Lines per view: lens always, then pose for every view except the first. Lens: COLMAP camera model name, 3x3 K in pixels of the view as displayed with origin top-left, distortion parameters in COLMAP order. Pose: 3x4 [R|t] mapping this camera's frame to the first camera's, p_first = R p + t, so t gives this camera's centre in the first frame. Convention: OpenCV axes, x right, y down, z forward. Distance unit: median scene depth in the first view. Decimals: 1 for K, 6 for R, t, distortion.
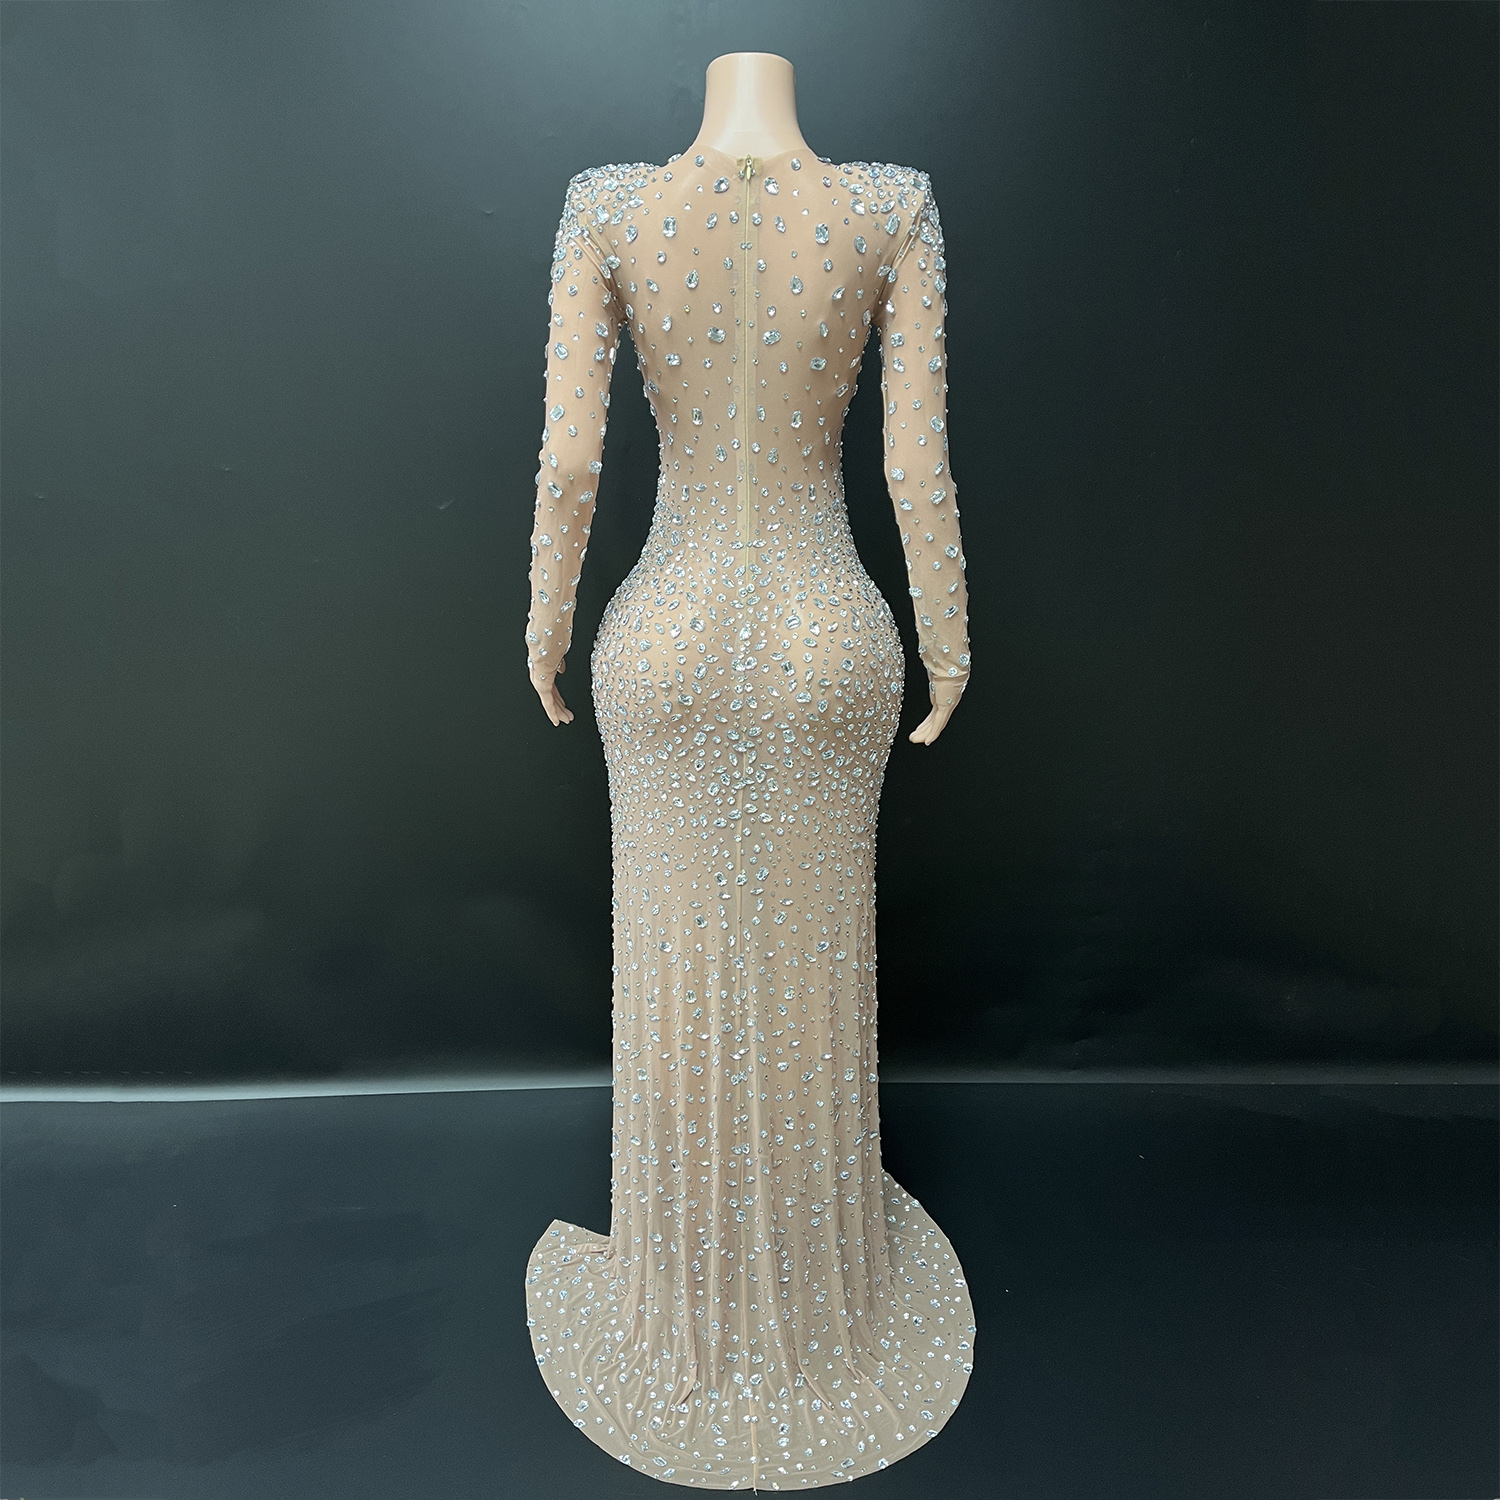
lens RADIAL K [[1142.8, 0, 749.5], [0, 1142.8, 770.5], [0, 0, 1]] dist [0.058398, -0.048829]
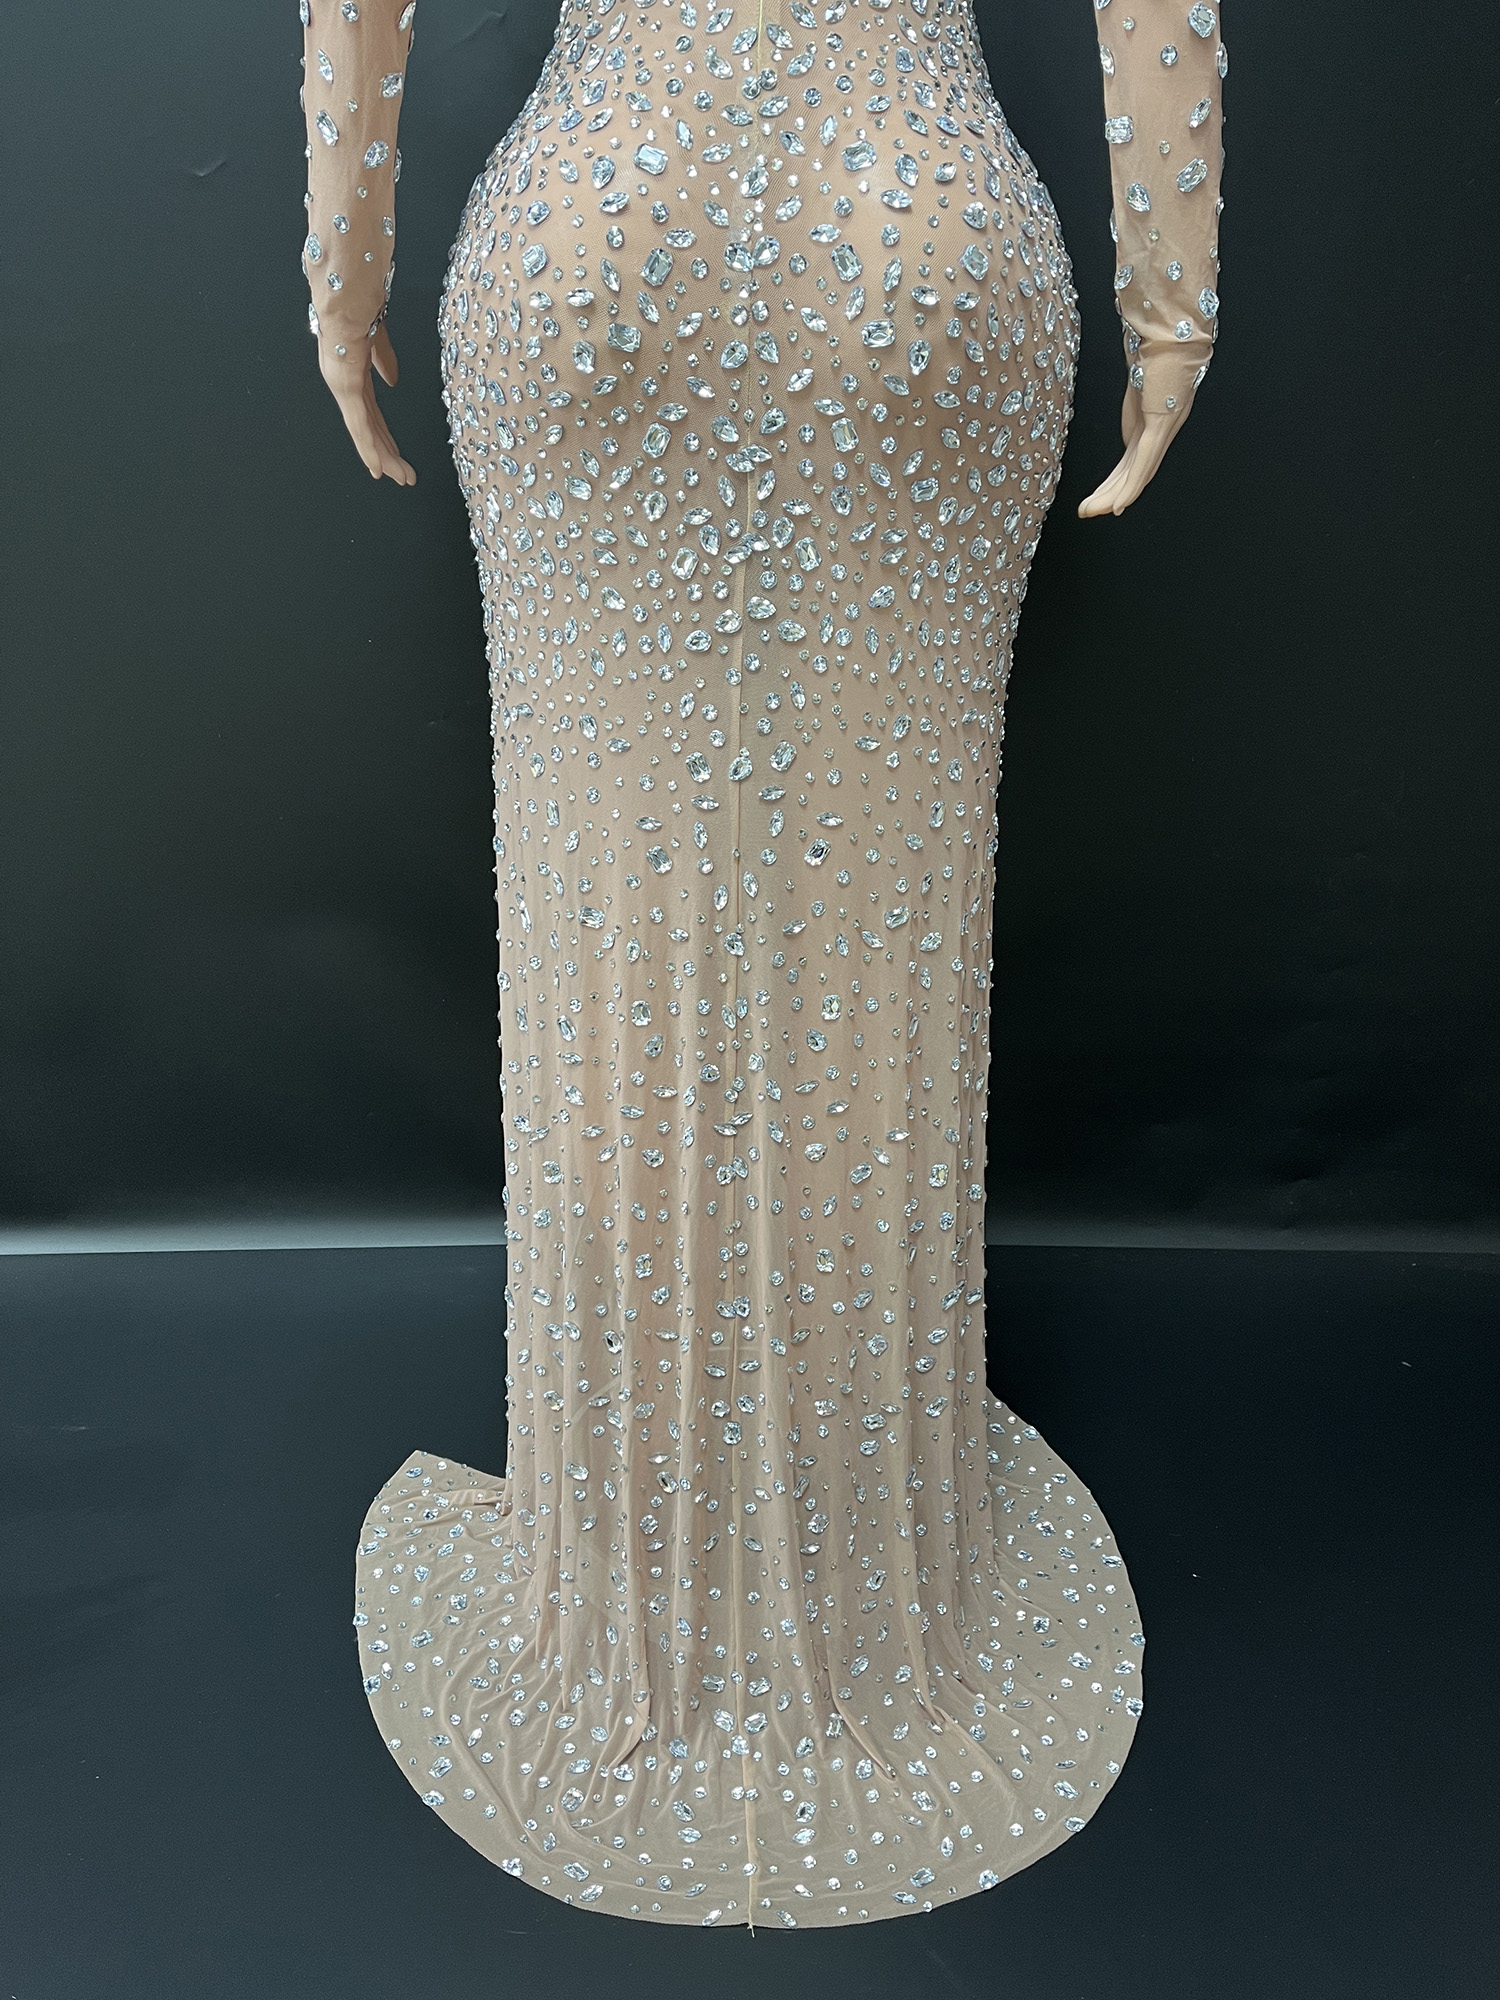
lens RADIAL K [[1489.7, 0, 768.4], [0, 1489.7, 1025.6], [0, 0, 1]] dist [0.065191, -0.072470]
pose [[0.999874, 0.013982, 0.007461, 0.001841], [-0.014440, 0.997755, 0.065395, 0.171416], [-0.006530, -0.065494, 0.997832, 0.355568]]
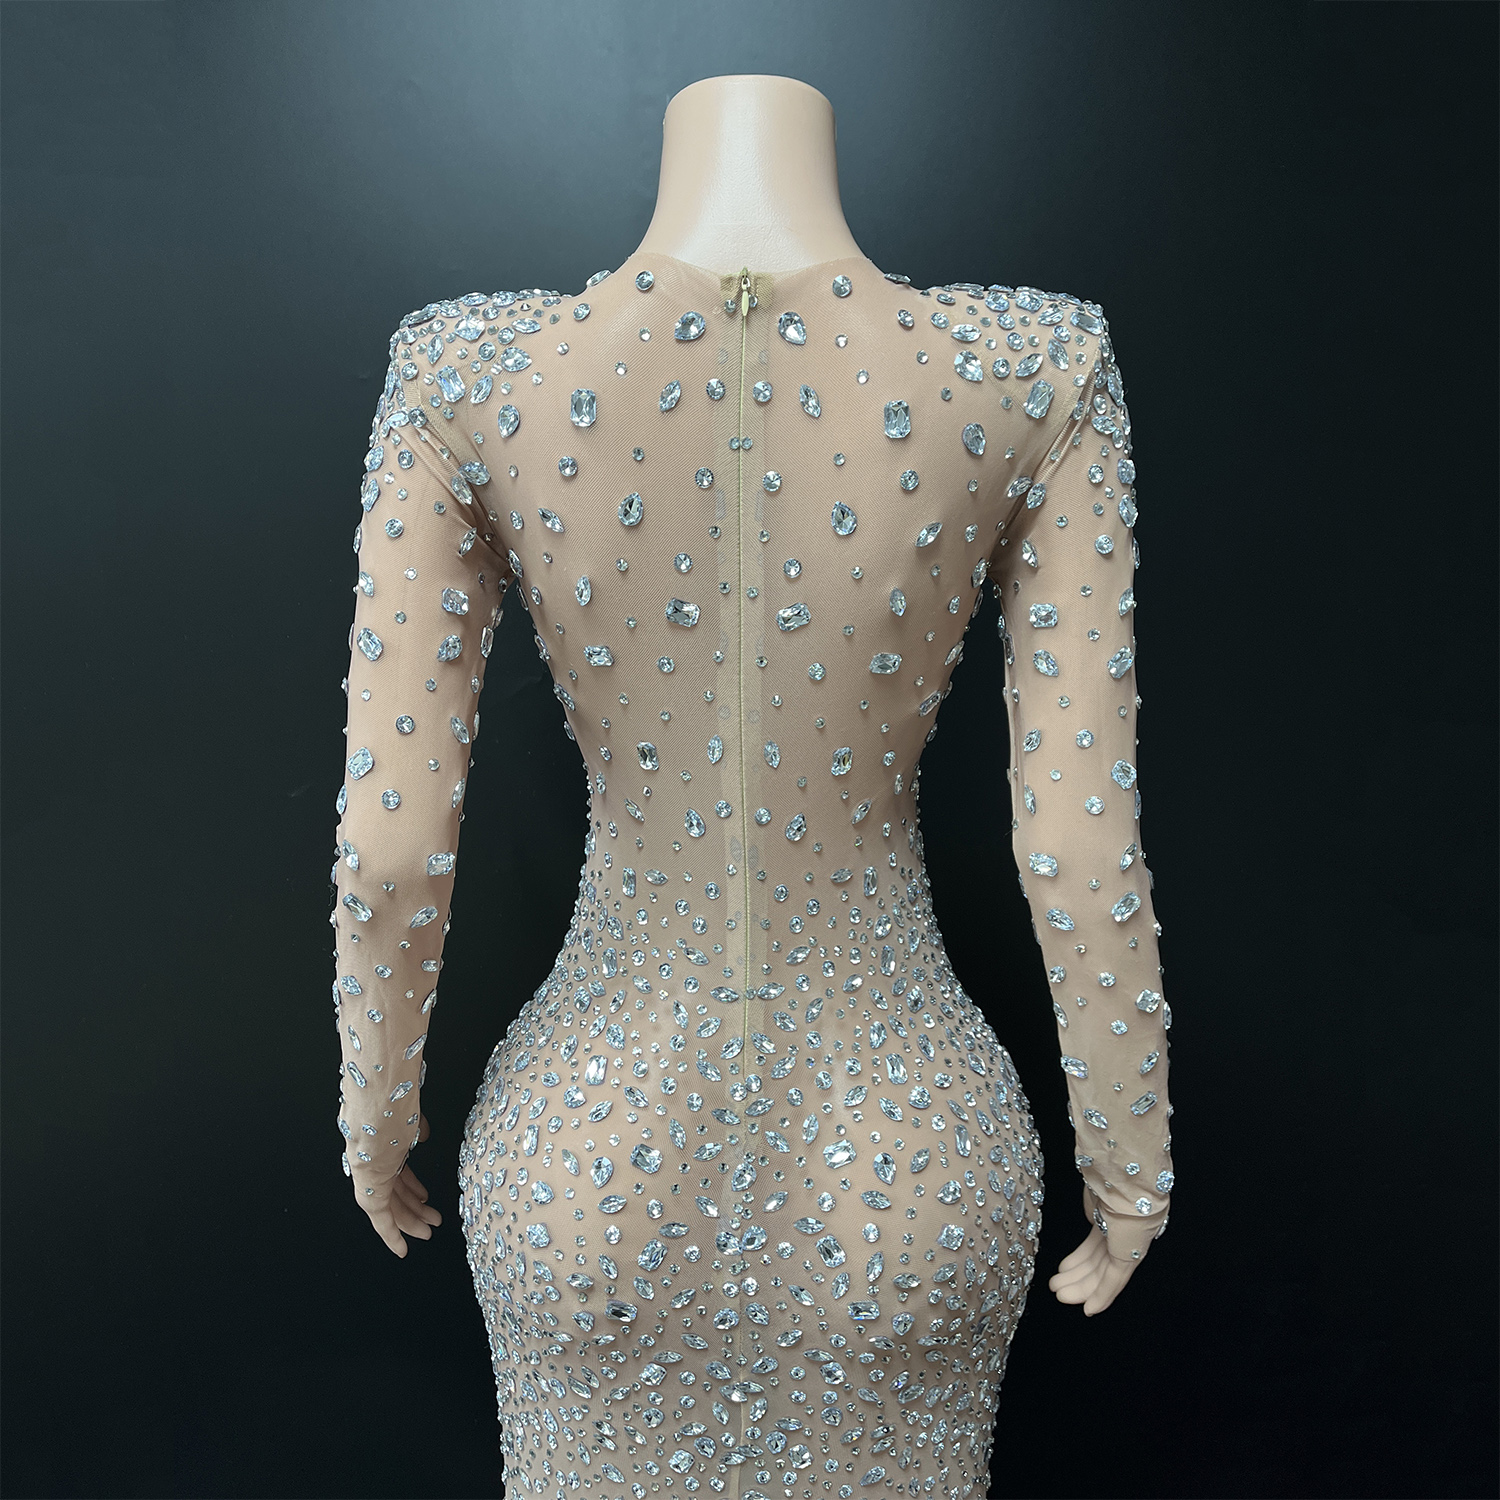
lens RADIAL K [[1142.8, 0, 749.5], [0, 1142.8, 763.2], [0, 0, 1]] dist [0.058398, -0.048829]
pose [[0.999960, -0.004480, -0.007699, 0.003417], [0.003521, 0.992720, -0.120393, -0.227690], [0.008182, 0.120361, 0.992696, 0.463609]]
